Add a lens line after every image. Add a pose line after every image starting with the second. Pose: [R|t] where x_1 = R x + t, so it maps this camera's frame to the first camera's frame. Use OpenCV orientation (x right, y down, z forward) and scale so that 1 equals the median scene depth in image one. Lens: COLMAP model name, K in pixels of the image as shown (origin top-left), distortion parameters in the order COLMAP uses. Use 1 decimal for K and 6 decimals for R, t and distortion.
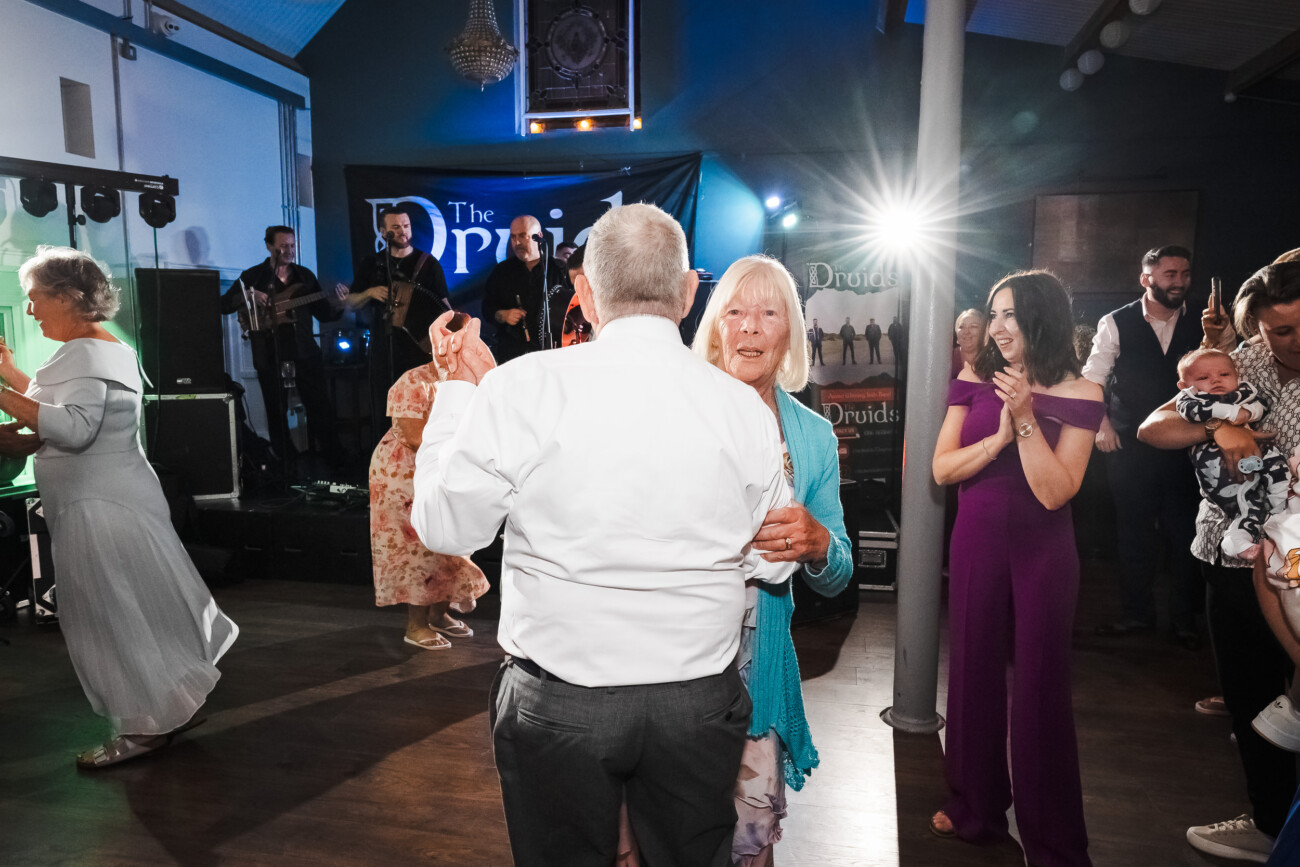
lens RADIAL K [[884.8, 0, 647.4], [0, 884.8, 436.2], [0, 0, 1]] dist [-0.000416, 0.005886]
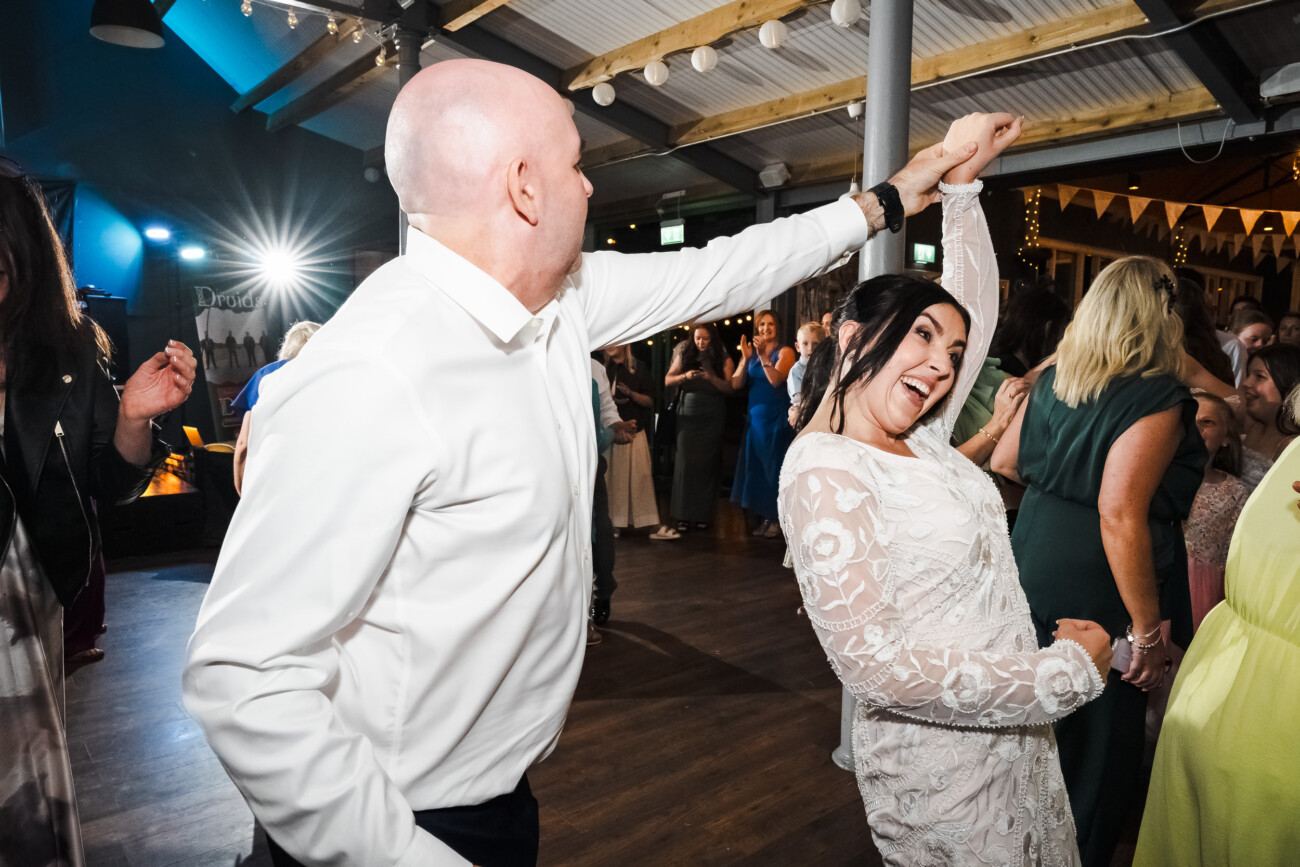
lens RADIAL K [[877.9, 0, 648.1], [0, 877.9, 437.4], [0, 0, 1]] dist [-0.000033, 0.007040]
pose [[0.619551, -0.077413, 0.781130, -0.381758], [0.085988, 0.995830, 0.030490, 0.030841], [-0.780232, 0.048278, 0.623624, -0.241351]]
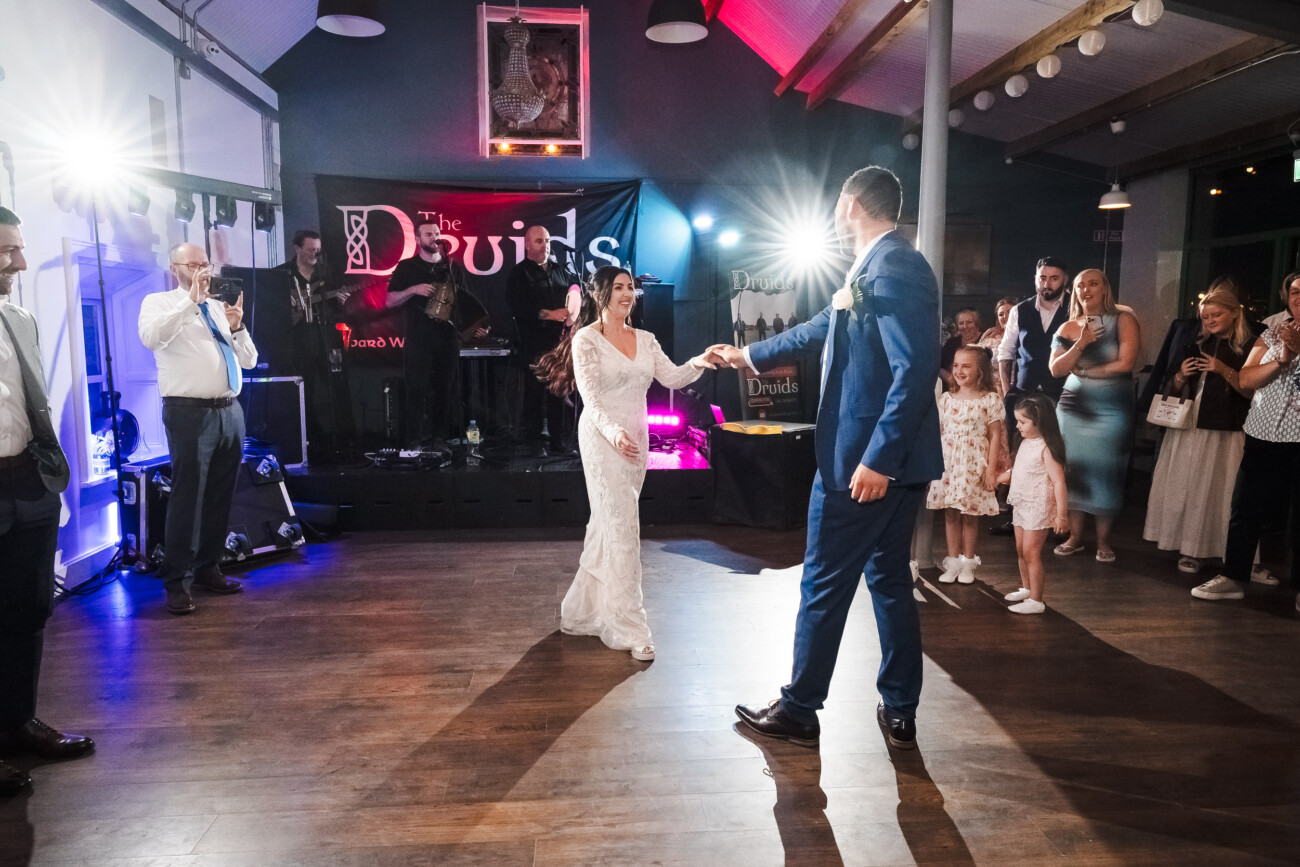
lens RADIAL K [[877.9, 0, 648.1], [0, 877.9, 437.4], [0, 0, 1]] dist [-0.000033, 0.007040]
pose [[0.957567, -0.038647, 0.285608, -0.293207], [0.038479, 0.999240, 0.006202, 0.032913], [-0.285630, 0.005051, 0.958327, -0.179639]]
